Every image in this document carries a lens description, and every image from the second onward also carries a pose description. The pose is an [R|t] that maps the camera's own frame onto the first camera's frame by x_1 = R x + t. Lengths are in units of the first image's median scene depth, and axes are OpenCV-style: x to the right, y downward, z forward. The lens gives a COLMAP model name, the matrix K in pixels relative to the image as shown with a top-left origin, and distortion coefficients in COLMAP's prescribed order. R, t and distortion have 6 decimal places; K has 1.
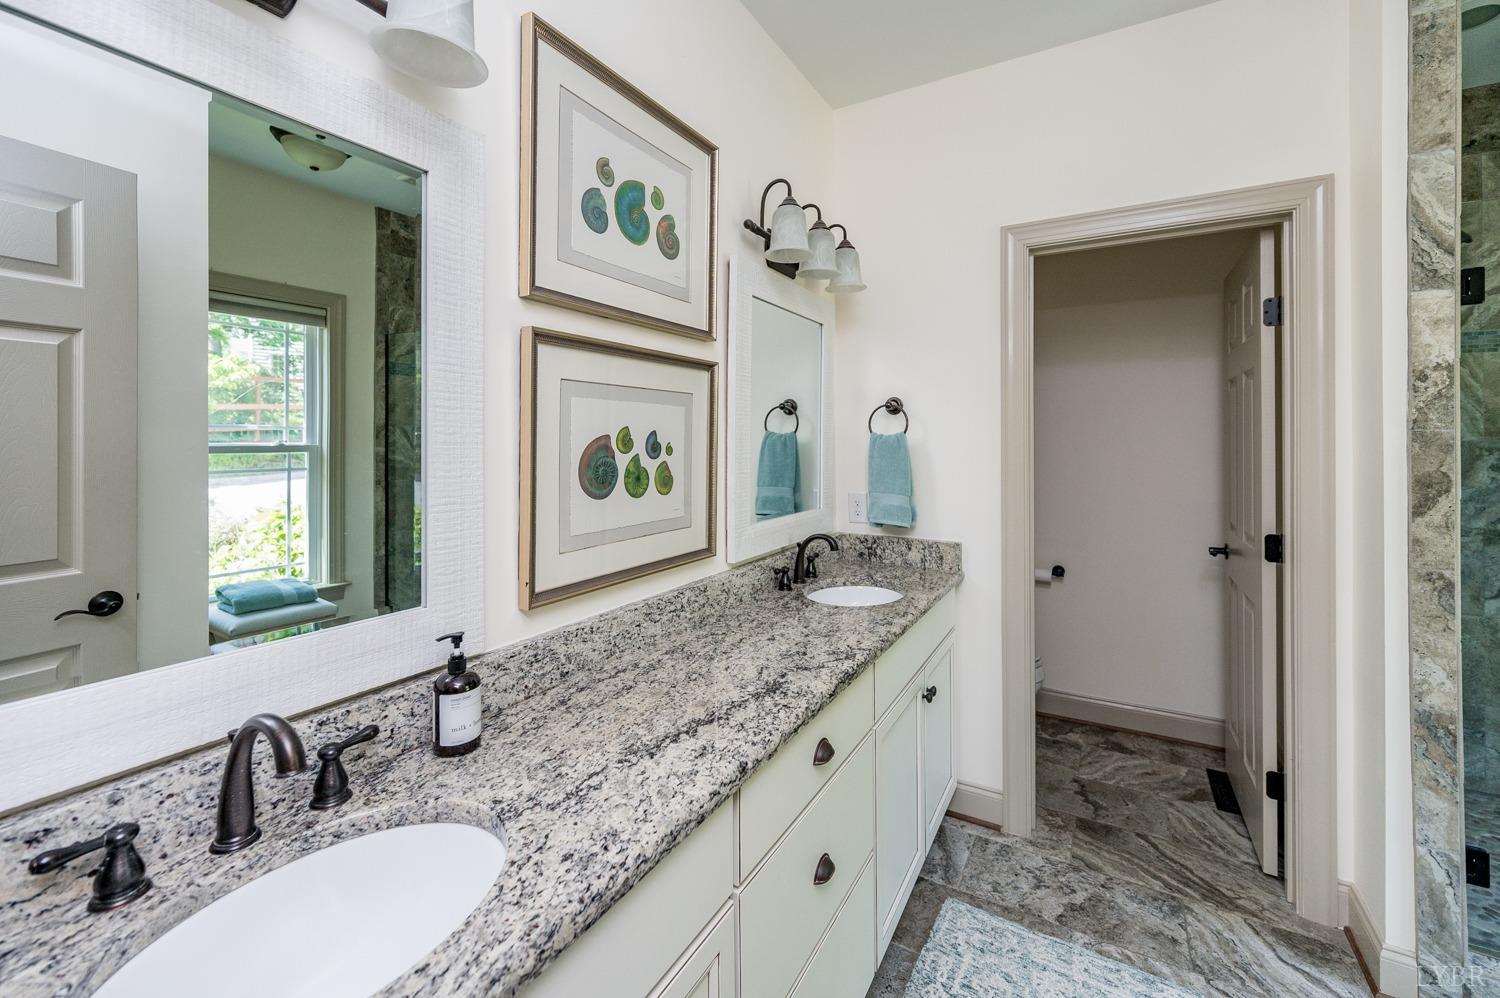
lens RADIAL K [[618.2, 0, 754.2], [0, 618.2, 436.3], [0, 0, 1]] dist [-0.000489, -0.000096]
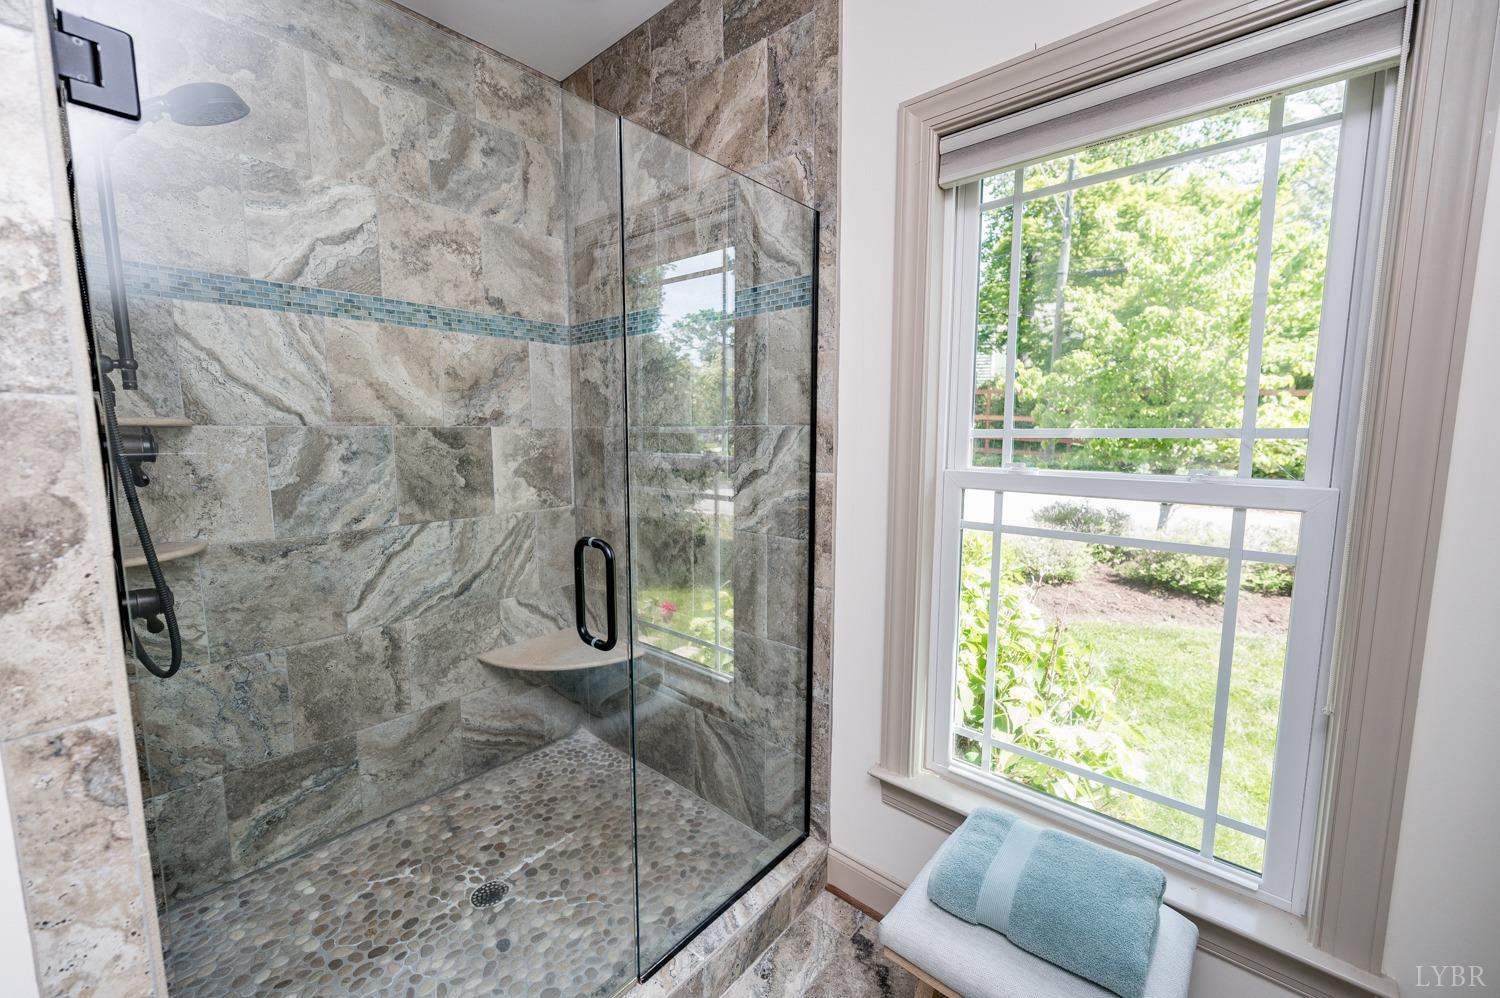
lens RADIAL K [[595.9, 0, 755.5], [0, 595.9, 491.7], [0, 0, 1]] dist [-0.000885, -0.000142]
pose [[0.199761, -0.105037, 0.974198, 0.813877], [-0.002474, 0.994180, 0.107699, 0.010127], [-0.979841, -0.023924, 0.198339, 0.458148]]
